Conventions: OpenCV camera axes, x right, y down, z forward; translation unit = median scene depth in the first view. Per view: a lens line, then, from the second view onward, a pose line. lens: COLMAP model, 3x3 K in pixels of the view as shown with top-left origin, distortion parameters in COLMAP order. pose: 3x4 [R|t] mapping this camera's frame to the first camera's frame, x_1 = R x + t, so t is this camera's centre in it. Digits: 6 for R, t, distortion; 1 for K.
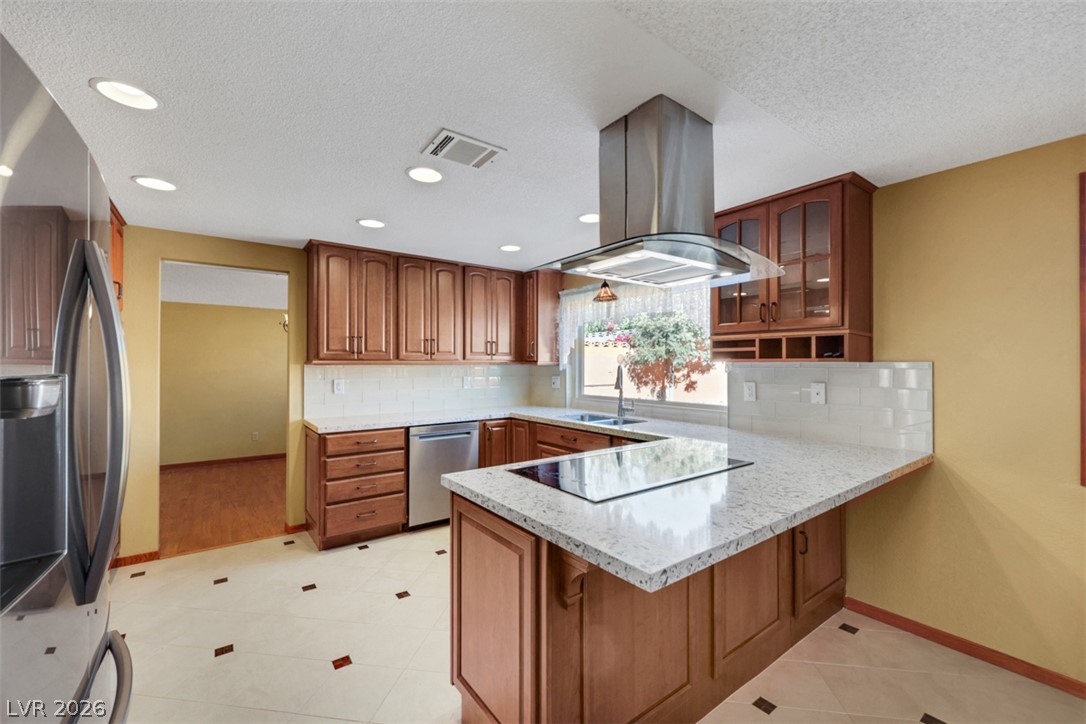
lens RADIAL K [[444.3, 0, 546.4], [0, 444.3, 360.6], [0, 0, 1]] dist [-0.001417, 0.000188]
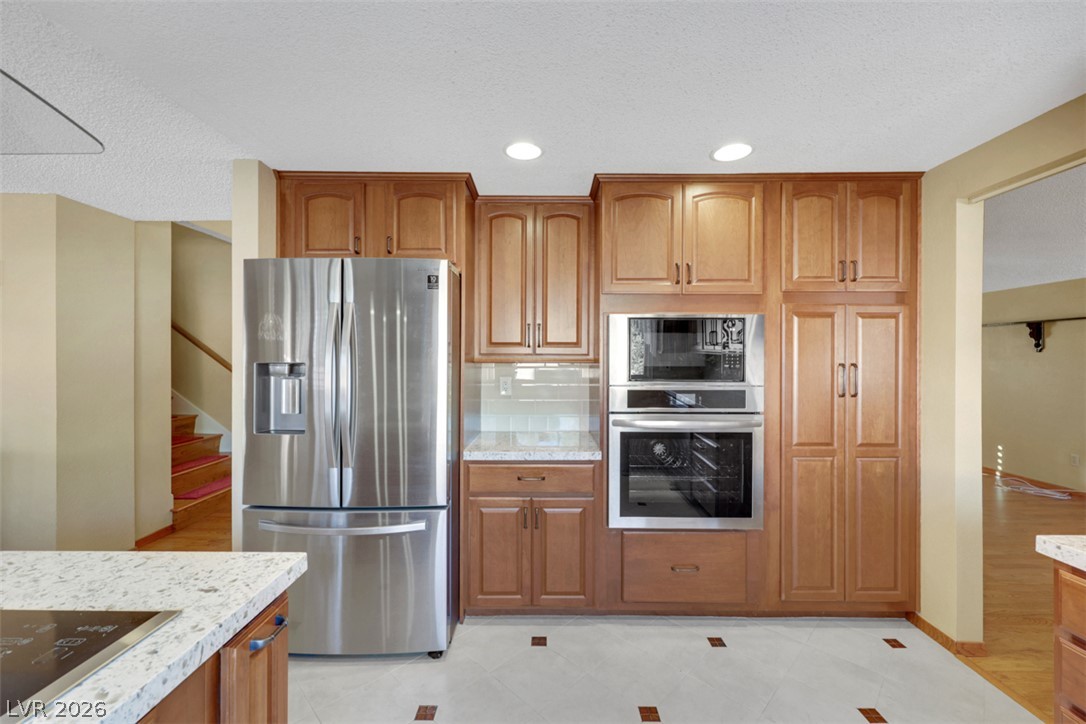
lens RADIAL K [[444.3, 0, 546.4], [0, 444.3, 360.6], [0, 0, 1]] dist [-0.001417, 0.000188]
pose [[-0.605386, -0.000427, -0.795932, 0.015326], [0.002655, 0.999993, -0.002556, 0.006451], [0.795927, -0.003660, -0.605381, 0.794622]]
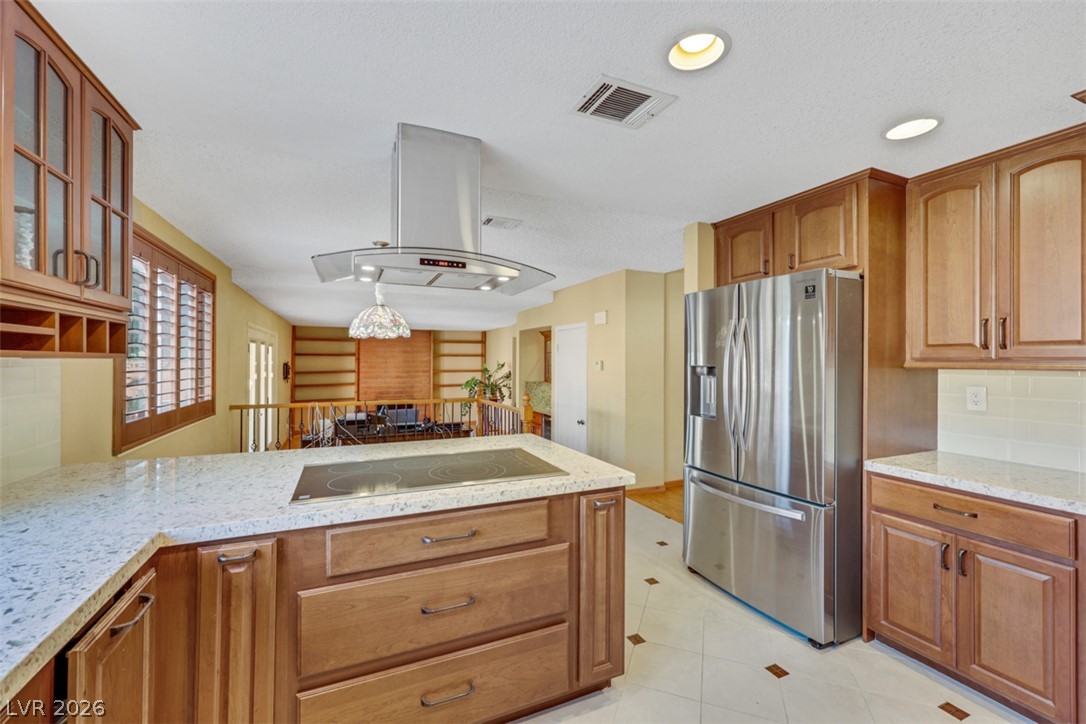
lens RADIAL K [[438.9, 0, 544.8], [0, 438.9, 360.7], [0, 0, 1]] dist [0.002177, 0.000296]
pose [[-0.976975, -0.005209, 0.213288, -0.135215], [-0.006913, 0.999950, -0.007246, 0.005166], [-0.213240, -0.008553, -0.976962, 1.021744]]
